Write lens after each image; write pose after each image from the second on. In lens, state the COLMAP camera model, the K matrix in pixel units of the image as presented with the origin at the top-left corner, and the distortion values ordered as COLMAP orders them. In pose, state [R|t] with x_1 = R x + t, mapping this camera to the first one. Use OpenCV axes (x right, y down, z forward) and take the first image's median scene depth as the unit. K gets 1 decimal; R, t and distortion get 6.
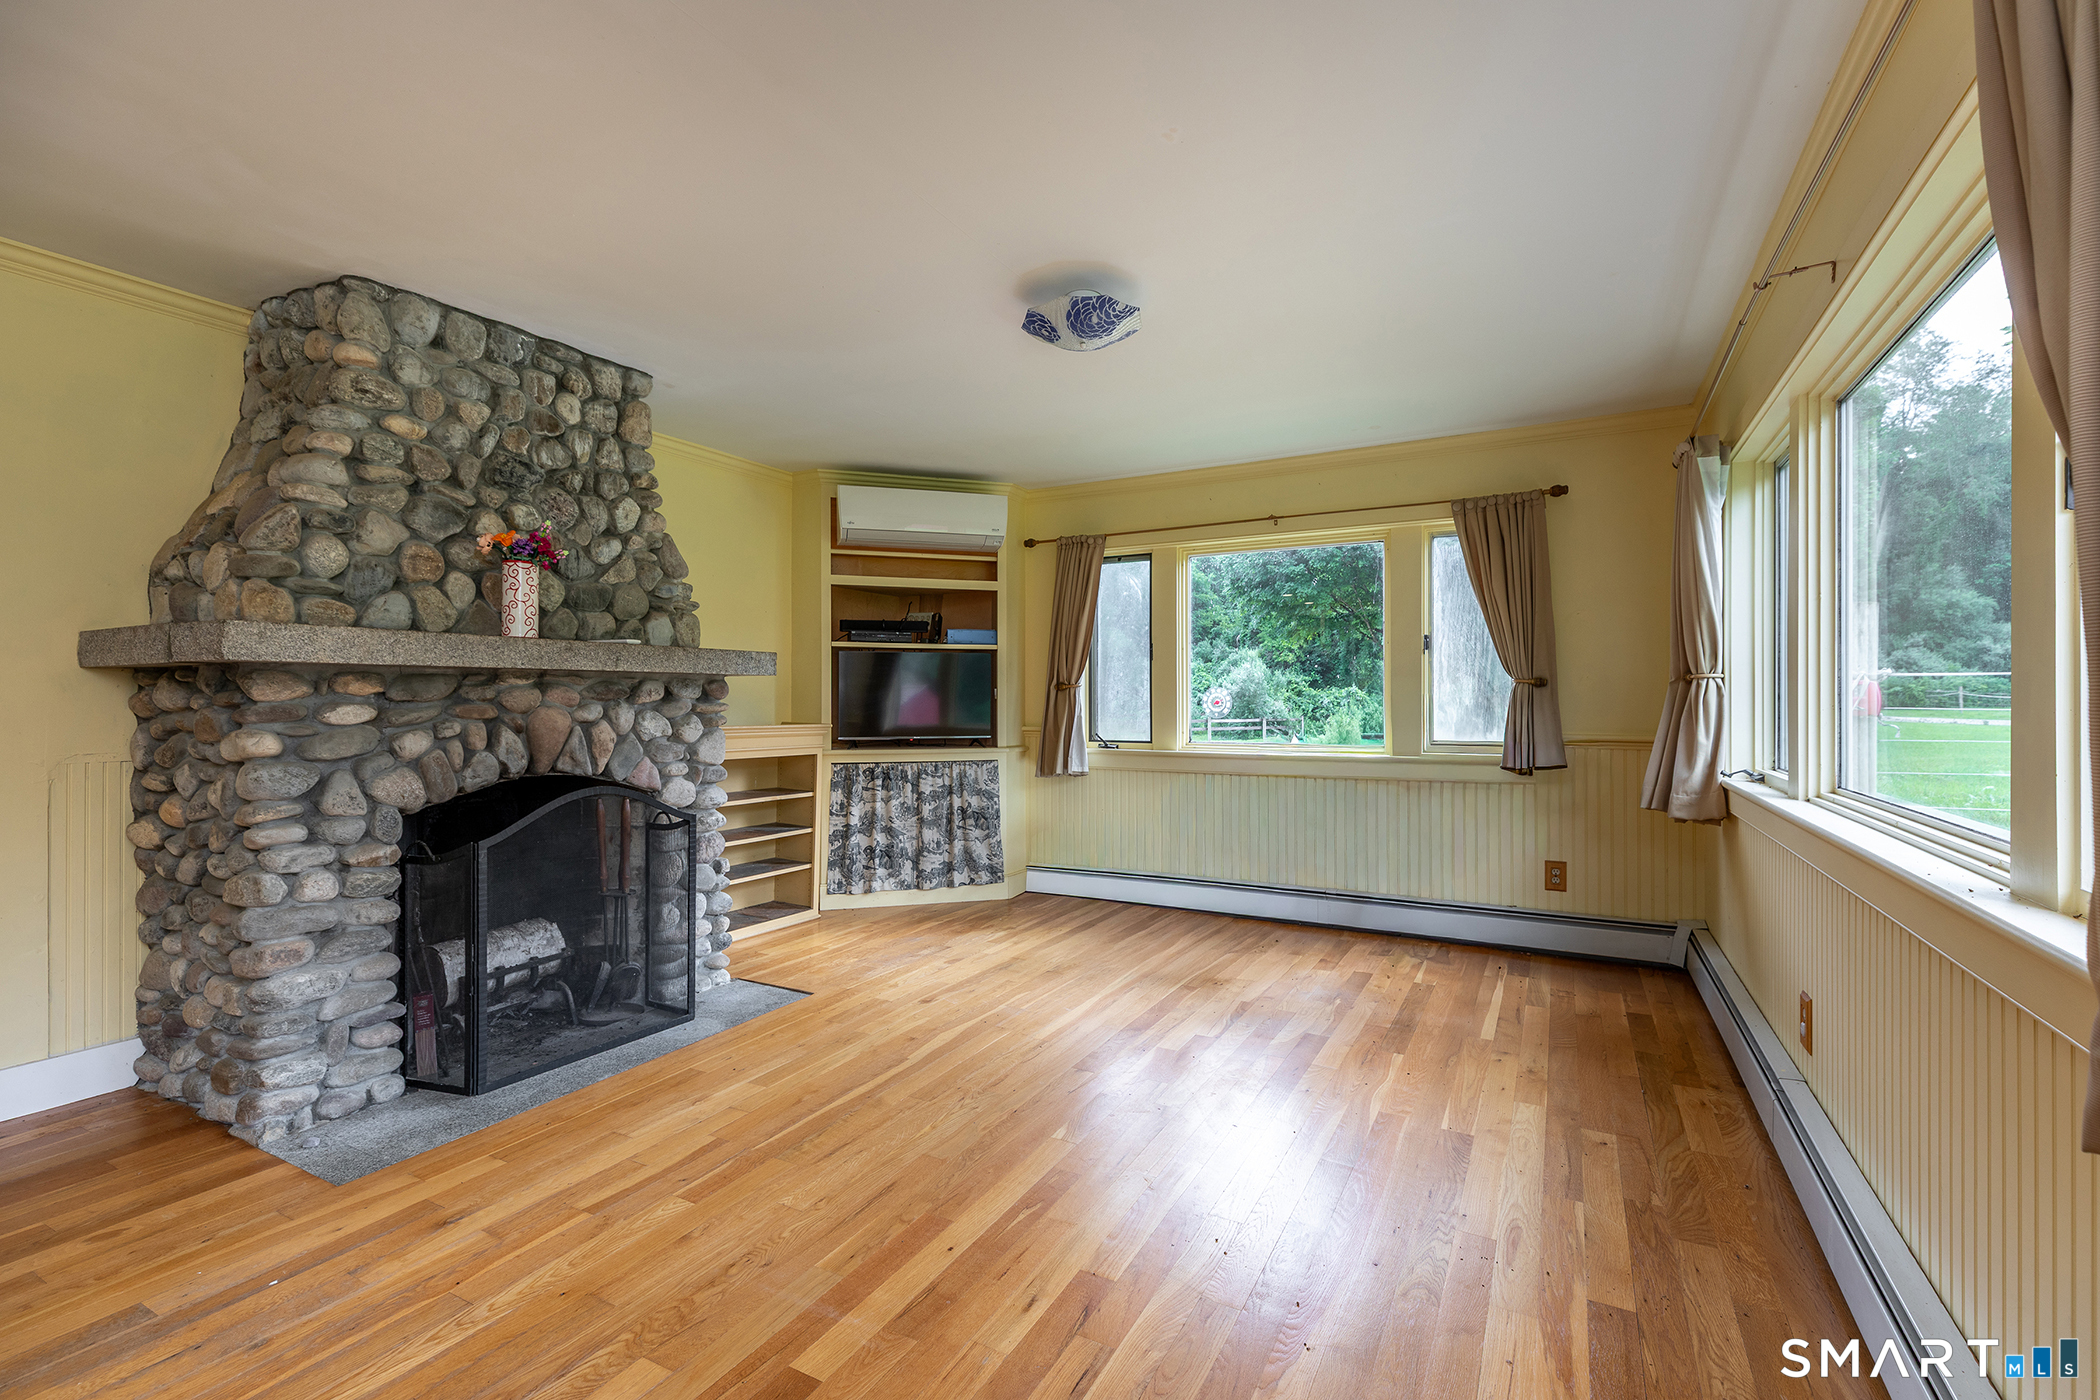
lens RADIAL K [[963.4, 0, 1058.4], [0, 963.4, 695.8], [0, 0, 1]] dist [0.021896, -0.003564]
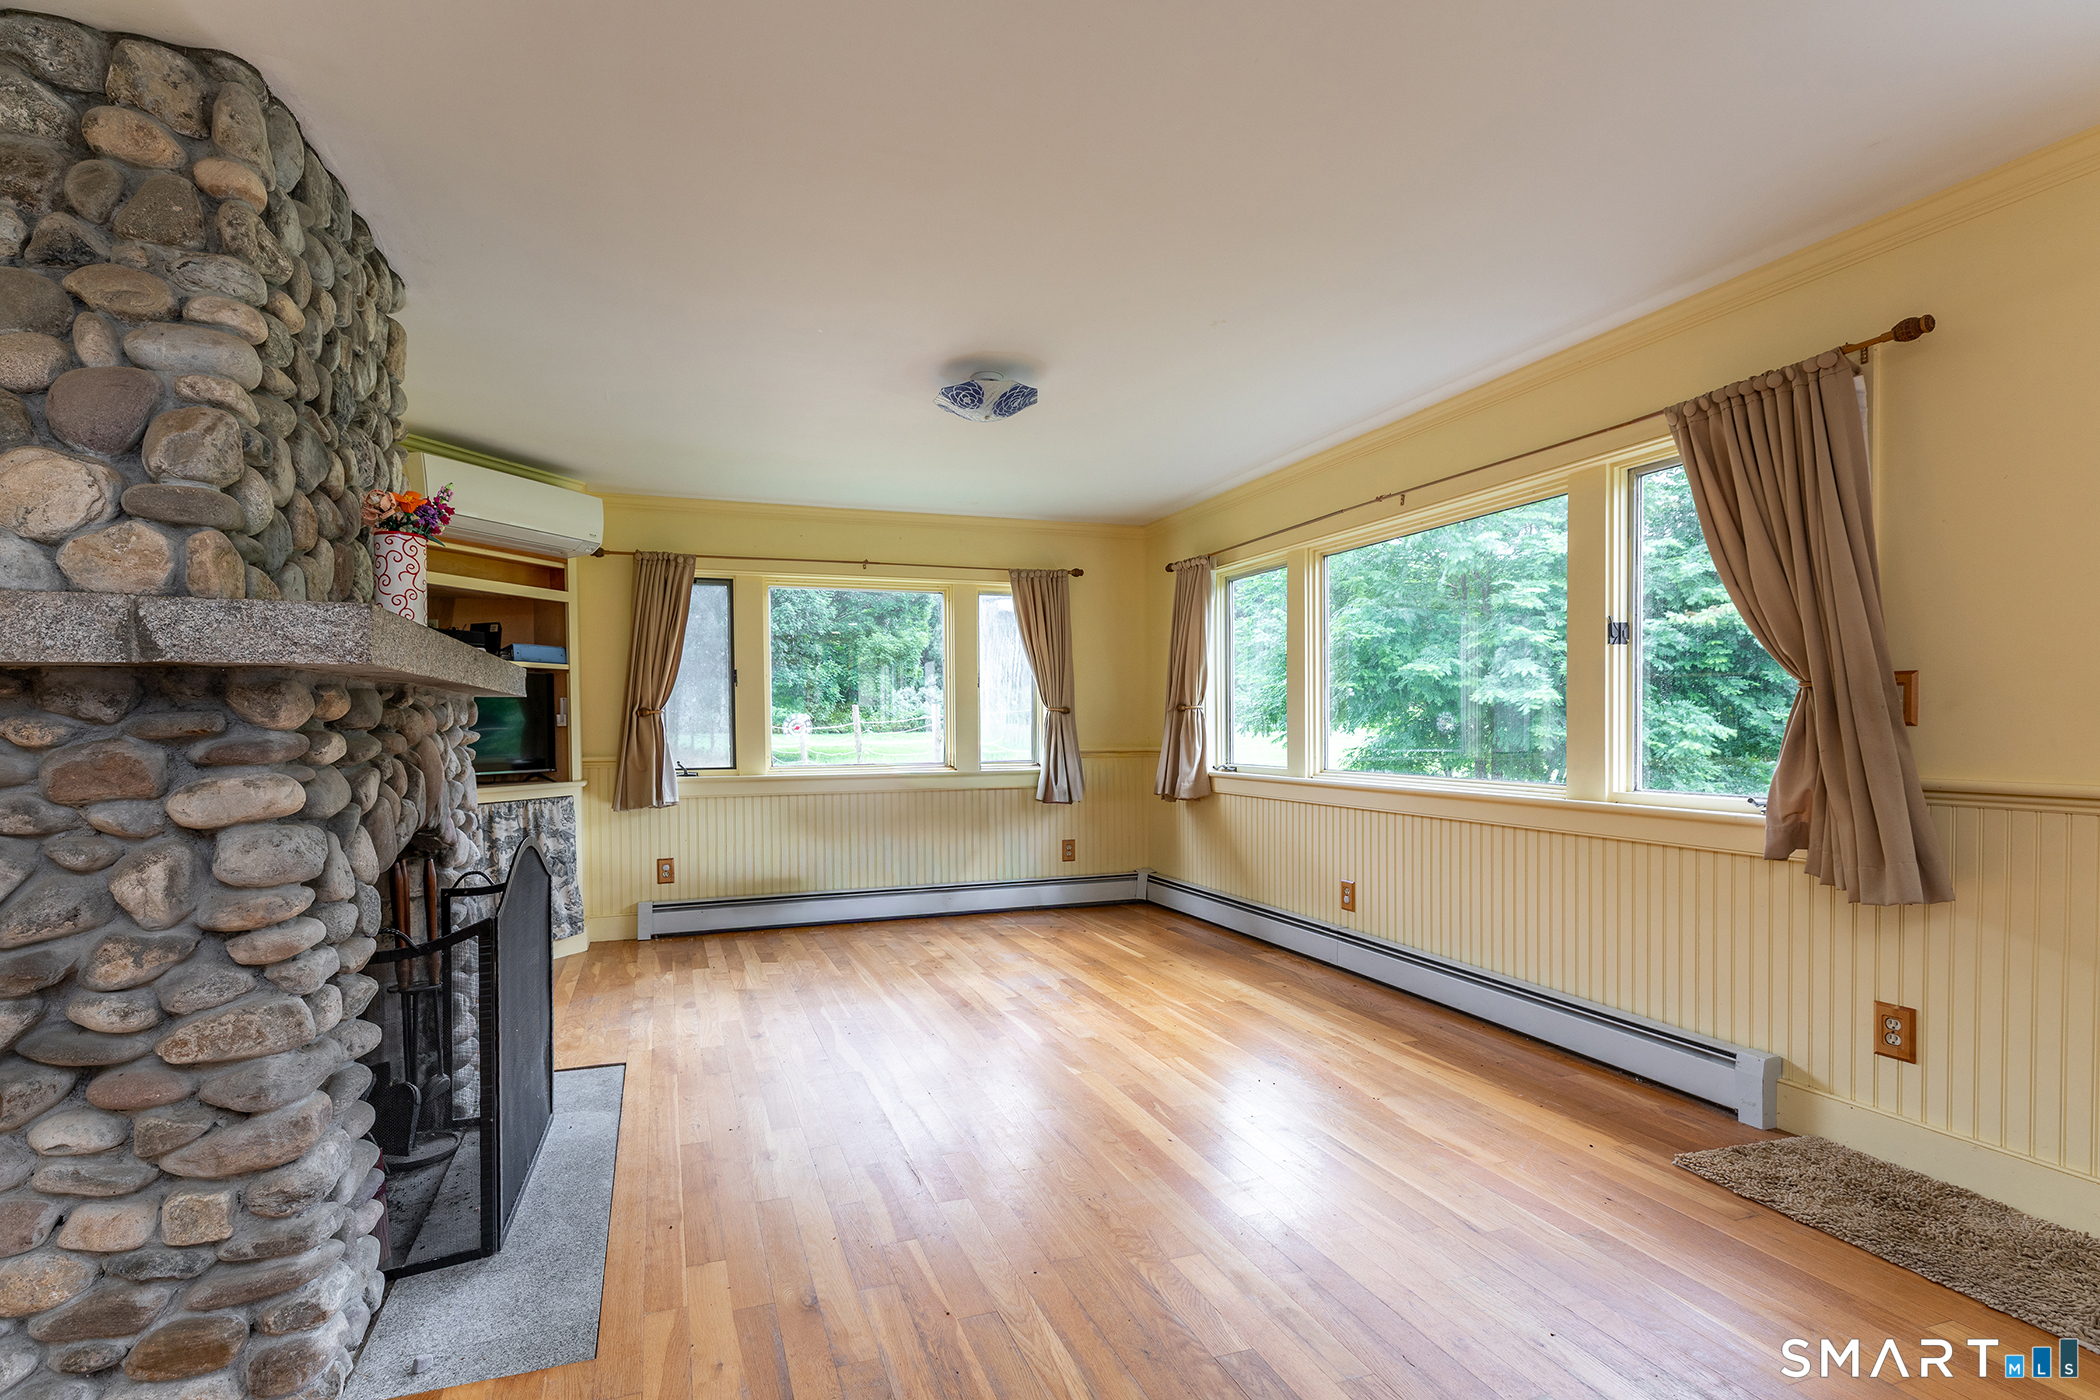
lens RADIAL K [[963.4, 0, 1029.3], [0, 963.4, 736.6], [0, 0, 1]] dist [0.021896, -0.003564]
pose [[0.673902, -0.015399, 0.738660, -0.526040], [0.005771, 0.999862, 0.015580, 0.001696], [-0.738798, -0.006236, 0.673898, 0.115365]]
